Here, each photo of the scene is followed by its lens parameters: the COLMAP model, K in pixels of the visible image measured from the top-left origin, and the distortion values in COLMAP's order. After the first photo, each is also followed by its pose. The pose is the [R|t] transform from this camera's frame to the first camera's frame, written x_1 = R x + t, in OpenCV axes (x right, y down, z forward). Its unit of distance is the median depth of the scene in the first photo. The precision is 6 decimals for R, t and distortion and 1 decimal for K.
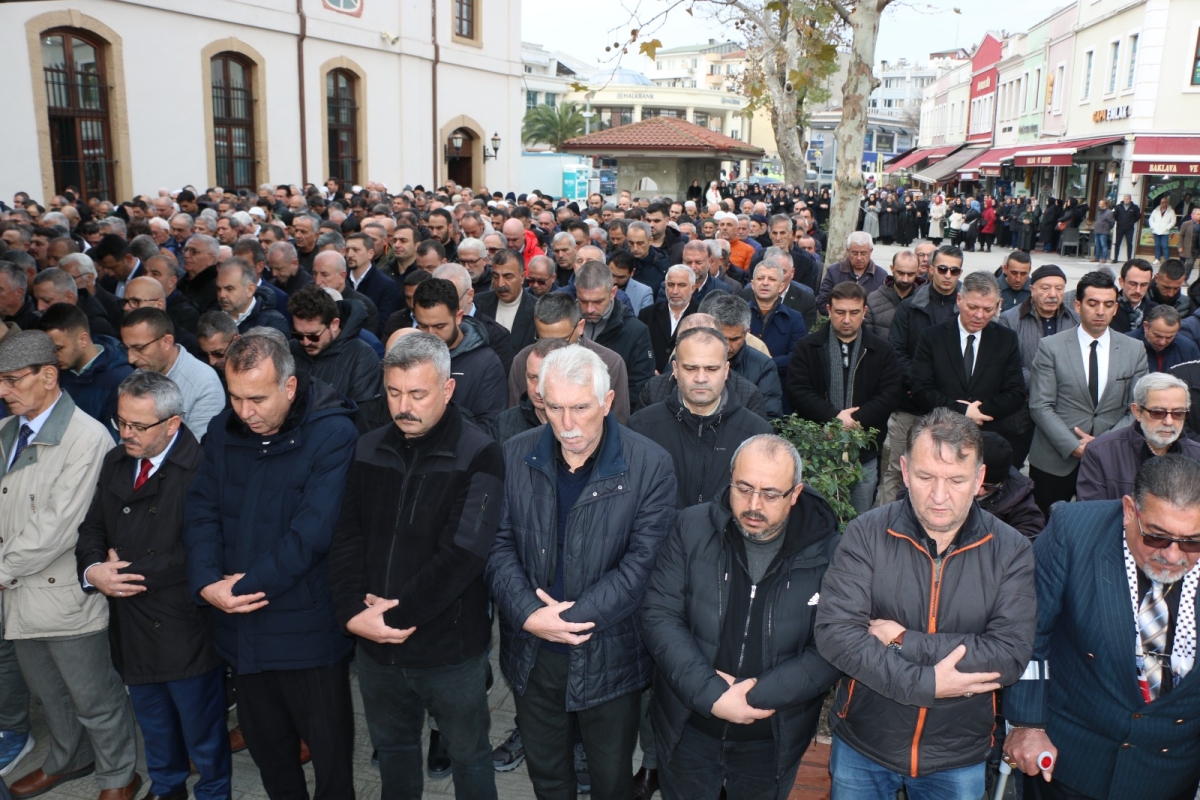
lens RADIAL K [[973.0, 0, 606.6], [0, 973.0, 393.7], [0, 0, 1]] dist [-0.177787, 0.140737]
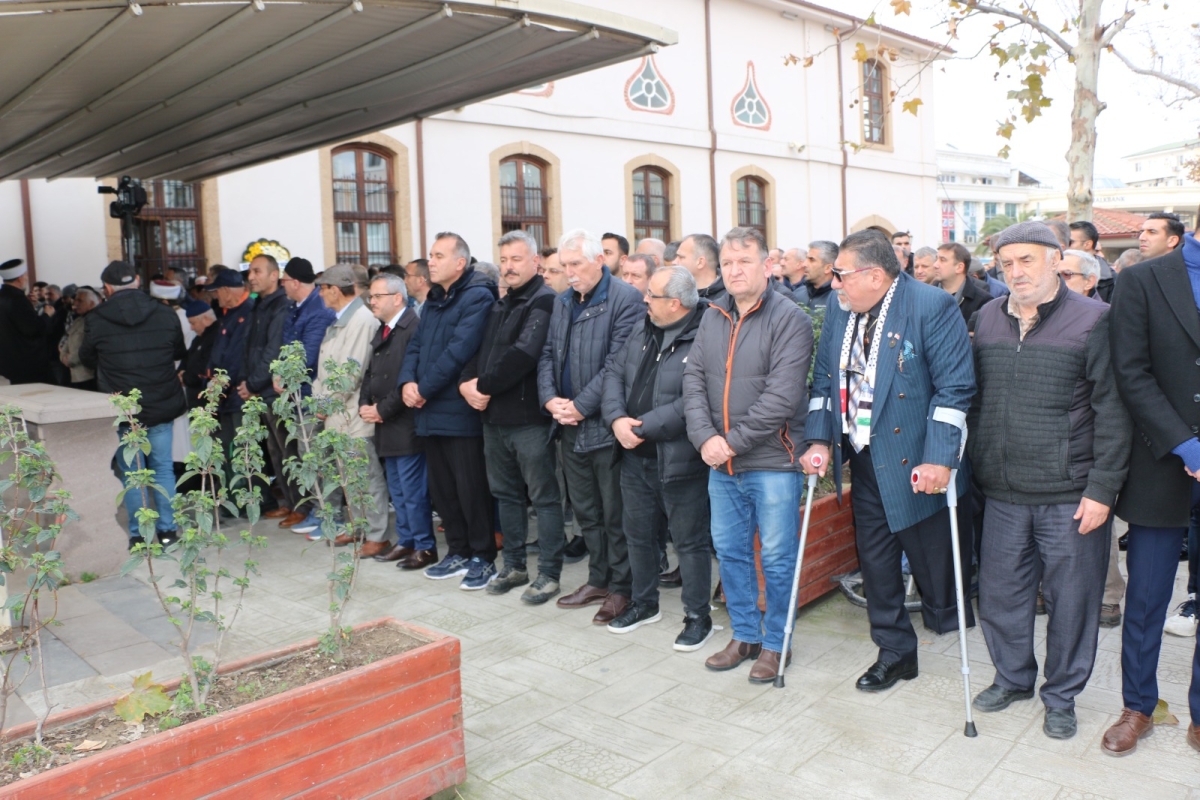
lens RADIAL K [[973.0, 0, 606.6], [0, 973.0, 393.7], [0, 0, 1]] dist [-0.177787, 0.140737]
pose [[0.884364, -0.002931, -0.466789, 0.125146], [-0.057078, 0.991797, -0.114367, 0.067786], [0.463296, 0.127786, 0.876942, -0.066442]]
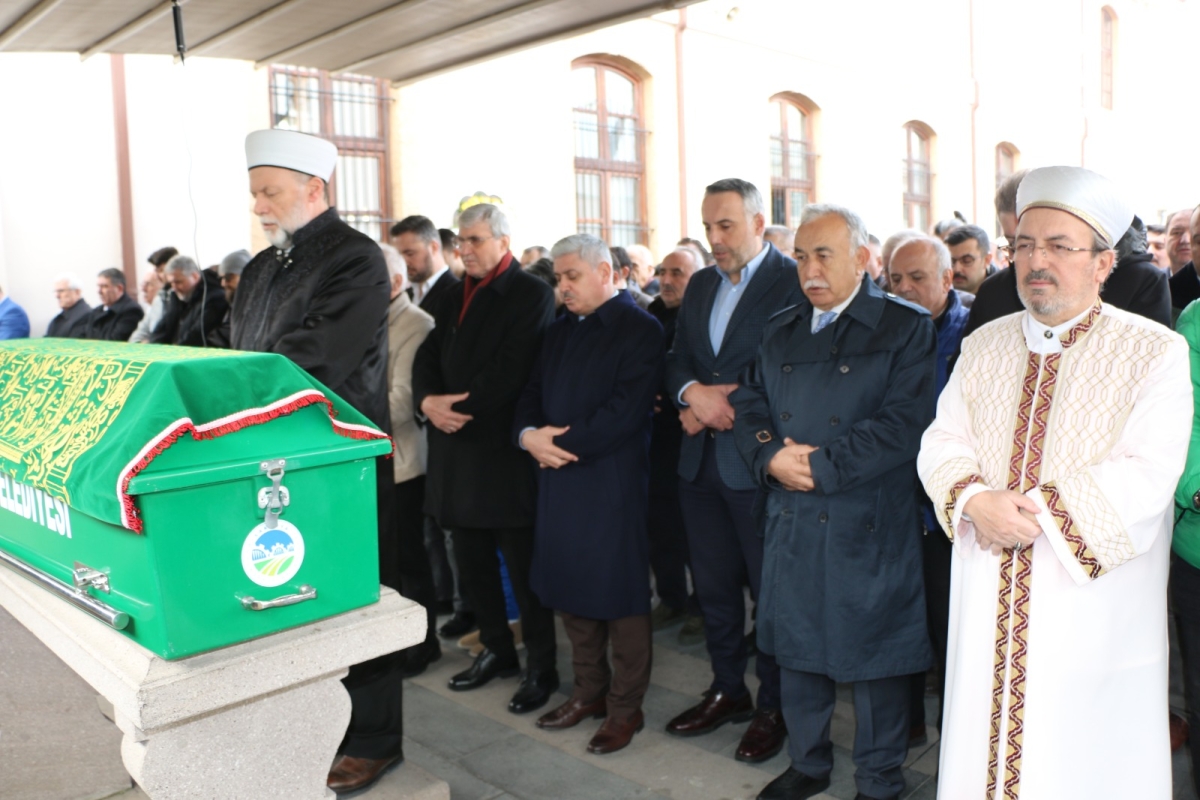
lens RADIAL K [[973.0, 0, 606.6], [0, 973.0, 393.7], [0, 0, 1]] dist [-0.177787, 0.140737]
pose [[0.893212, -0.002241, -0.449630, -0.270081], [-0.055882, 0.991681, -0.115957, 0.016878], [0.446149, 0.128700, 0.885656, 0.100582]]
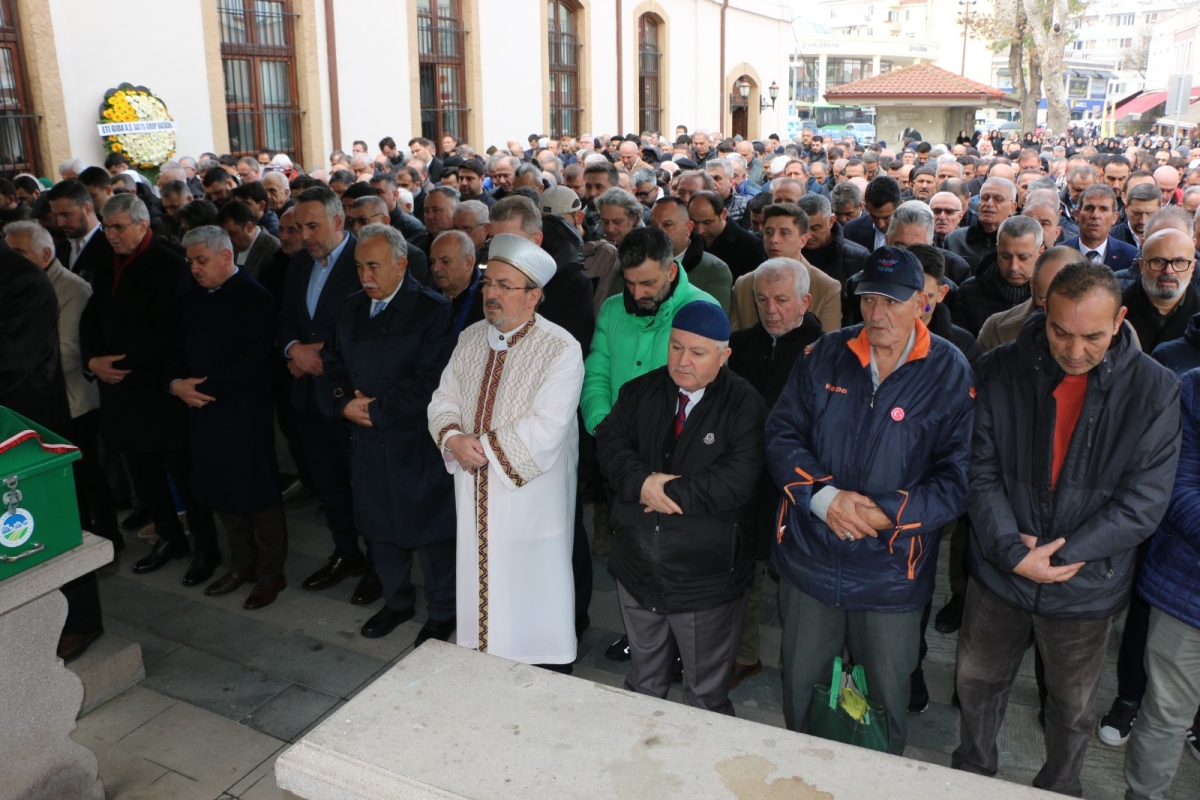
lens RADIAL K [[973.0, 0, 606.6], [0, 973.0, 393.7], [0, 0, 1]] dist [-0.177787, 0.140737]
pose [[0.989654, 0.008462, -0.143223, -0.225440], [-0.002123, 0.999014, 0.044356, -0.003902], [0.143457, -0.043593, 0.988696, 0.039465]]
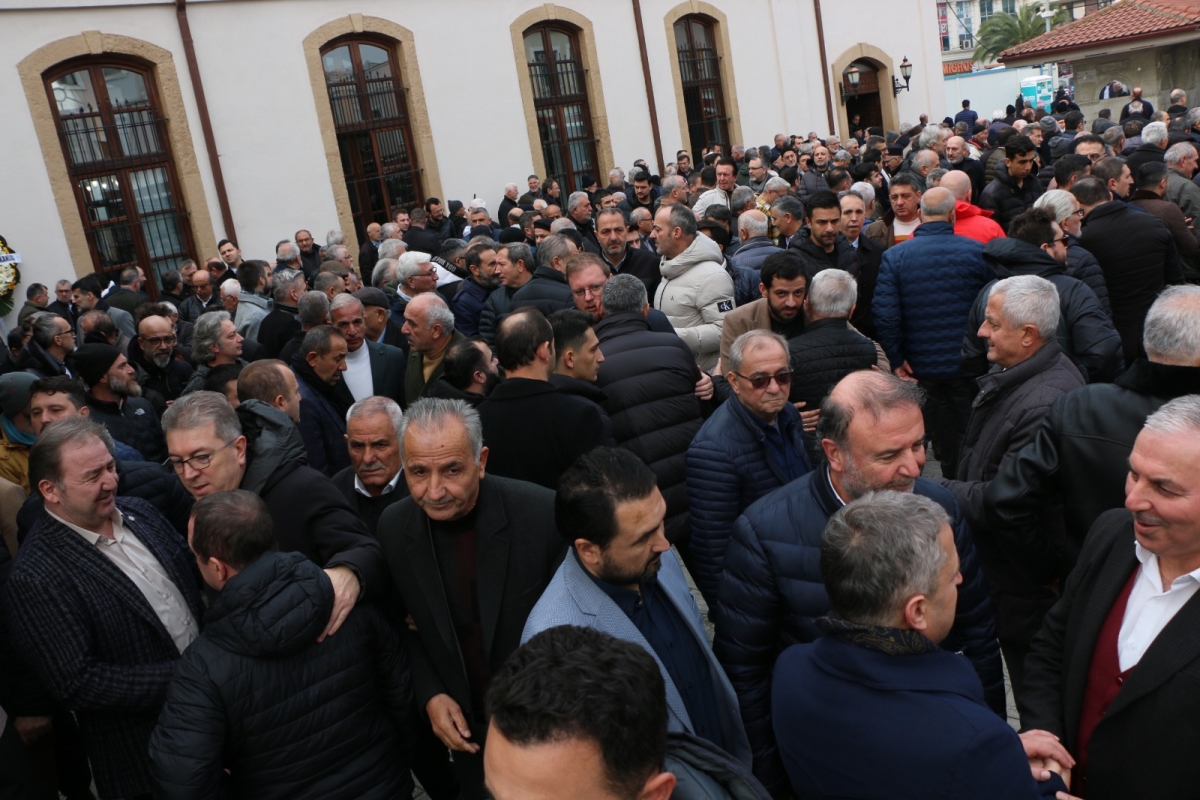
lens RADIAL K [[973.0, 0, 606.6], [0, 973.0, 393.7], [0, 0, 1]] dist [-0.177787, 0.140737]
pose [[0.877892, -0.037852, -0.477360, 0.054728], [0.066403, 0.996863, 0.043074, -0.057680], [0.474232, -0.069513, 0.877651, 0.237423]]
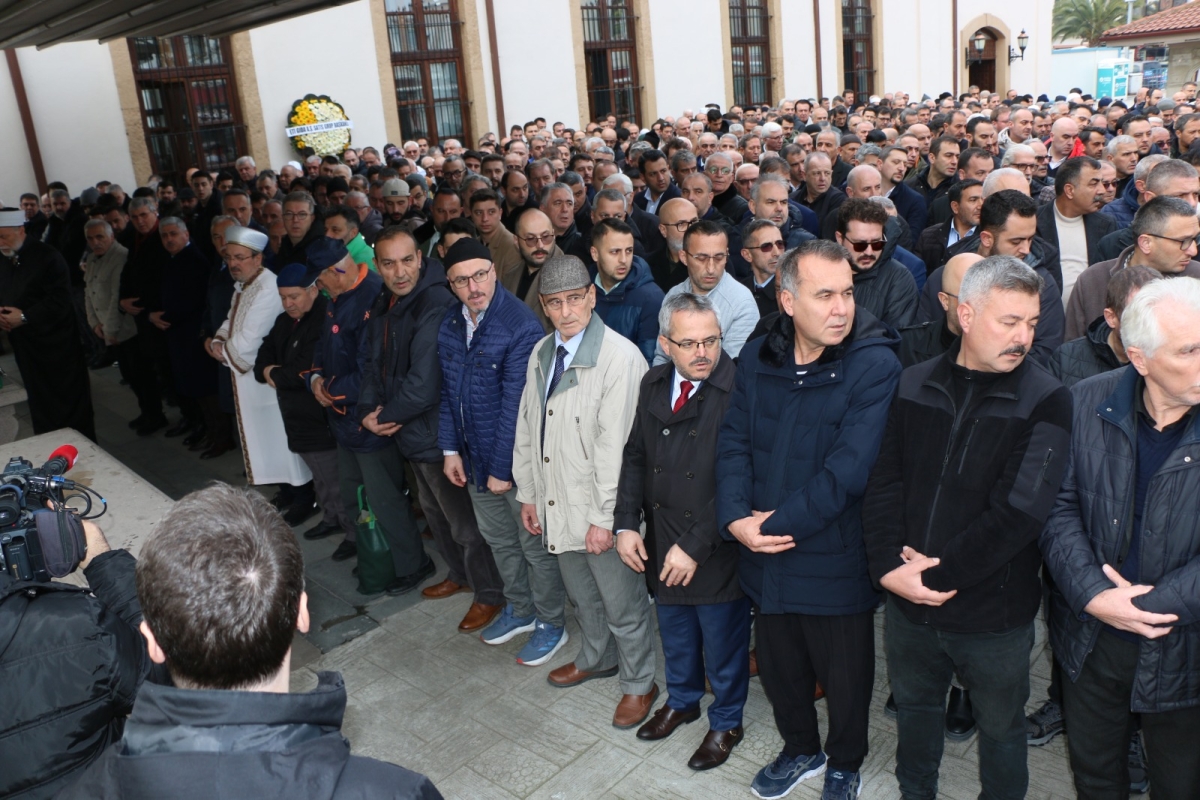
lens RADIAL K [[973.0, 0, 606.6], [0, 973.0, 393.7], [0, 0, 1]] dist [-0.177787, 0.140737]
pose [[0.869579, 0.057764, -0.490404, -0.009323], [-0.014324, 0.995667, 0.091878, -0.002647], [0.493587, -0.072871, 0.866638, 0.012745]]
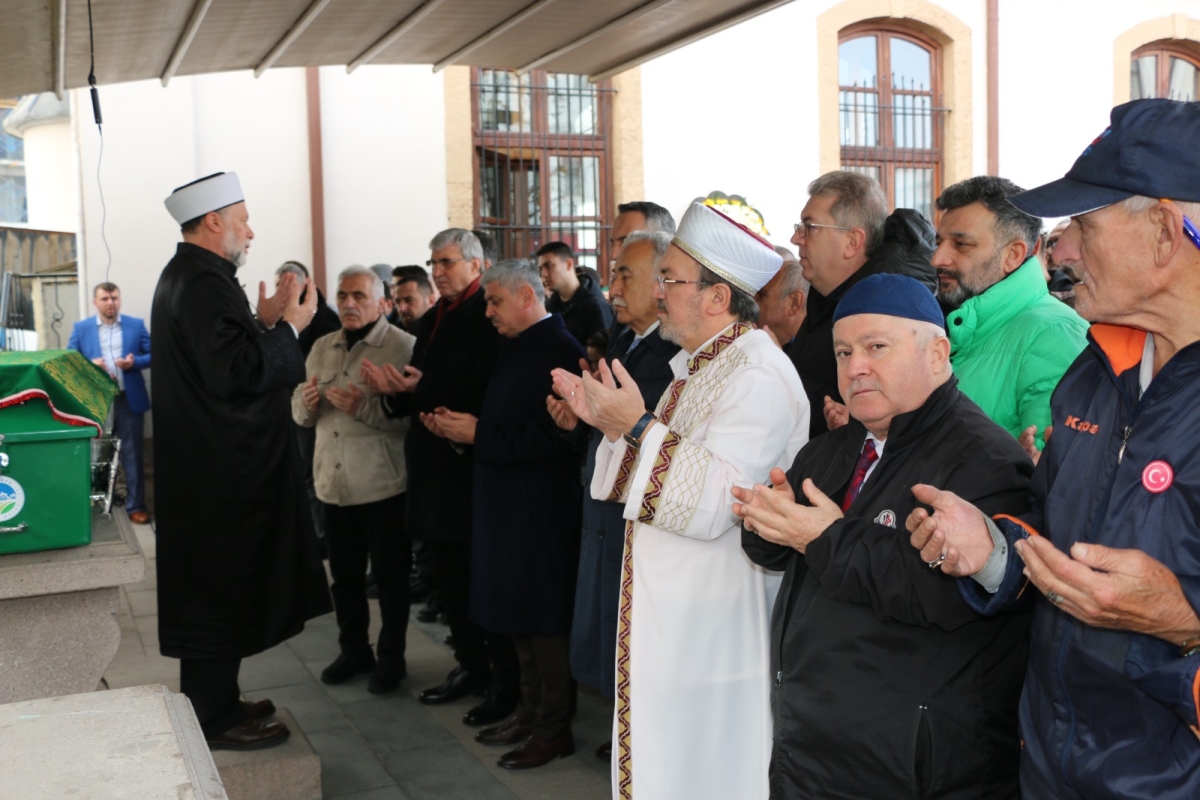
lens RADIAL K [[1219.8, 0, 587.9], [0, 1219.8, 404.4], [0, 0, 1]] dist [-0.138772, 0.279895]
pose [[0.663529, 0.014023, -0.748019, -0.165761], [-0.135092, 0.985635, -0.101356, 0.016328], [0.735853, 0.168304, 0.655892, 0.117169]]
